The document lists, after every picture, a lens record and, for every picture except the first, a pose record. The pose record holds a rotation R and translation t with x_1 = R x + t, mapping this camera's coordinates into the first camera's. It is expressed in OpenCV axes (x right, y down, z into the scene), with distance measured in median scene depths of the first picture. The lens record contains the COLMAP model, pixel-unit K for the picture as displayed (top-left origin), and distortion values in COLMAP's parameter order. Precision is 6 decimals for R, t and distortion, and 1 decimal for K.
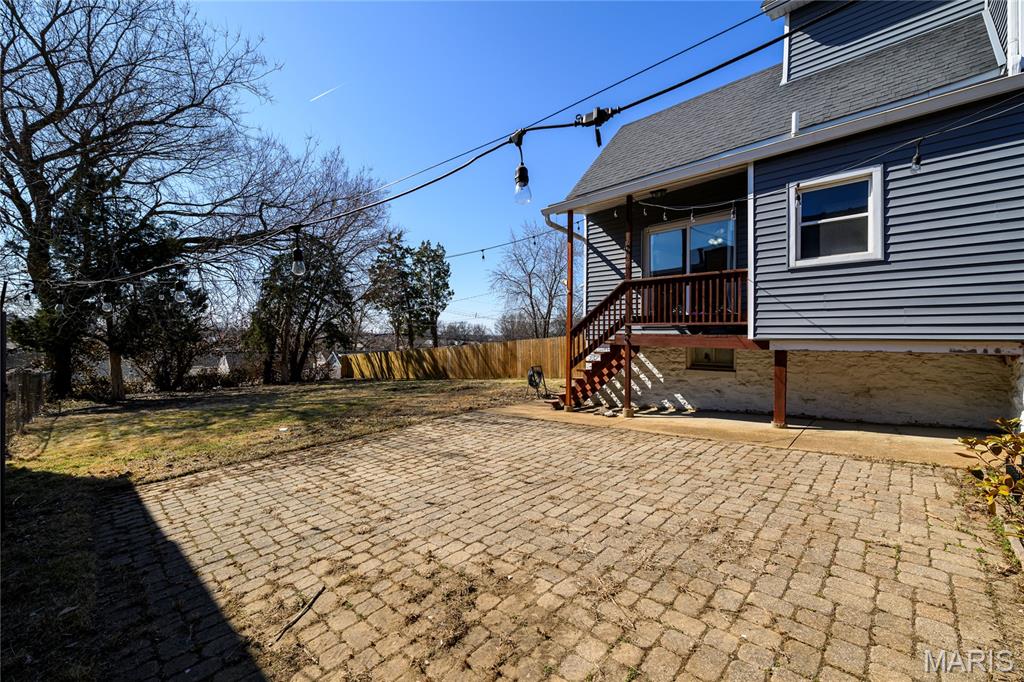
lens RADIAL K [[411.1, 0, 517.5], [0, 411.1, 337.3], [0, 0, 1]] dist [0.000050, -0.000176]
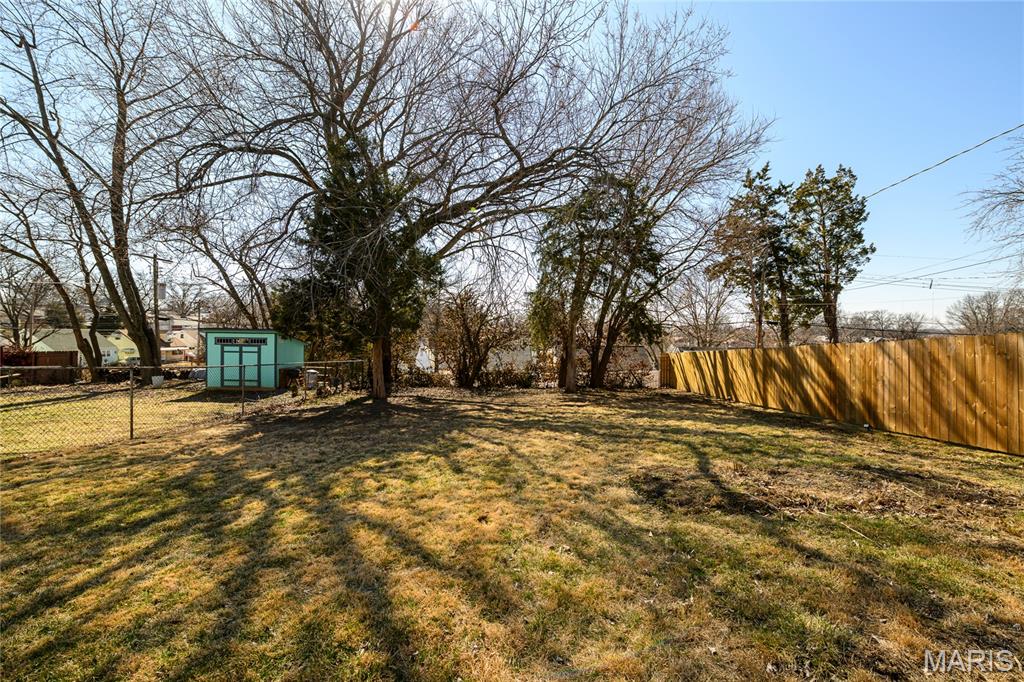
lens RADIAL K [[411.1, 0, 512.4], [0, 411.1, 333.5], [0, 0, 1]] dist [0.000050, -0.000176]
pose [[0.655124, 0.002285, -0.755518, -0.058183], [-0.000861, 0.999997, 0.002277, 0.006696], [0.755521, -0.000841, 0.655124, 0.274653]]
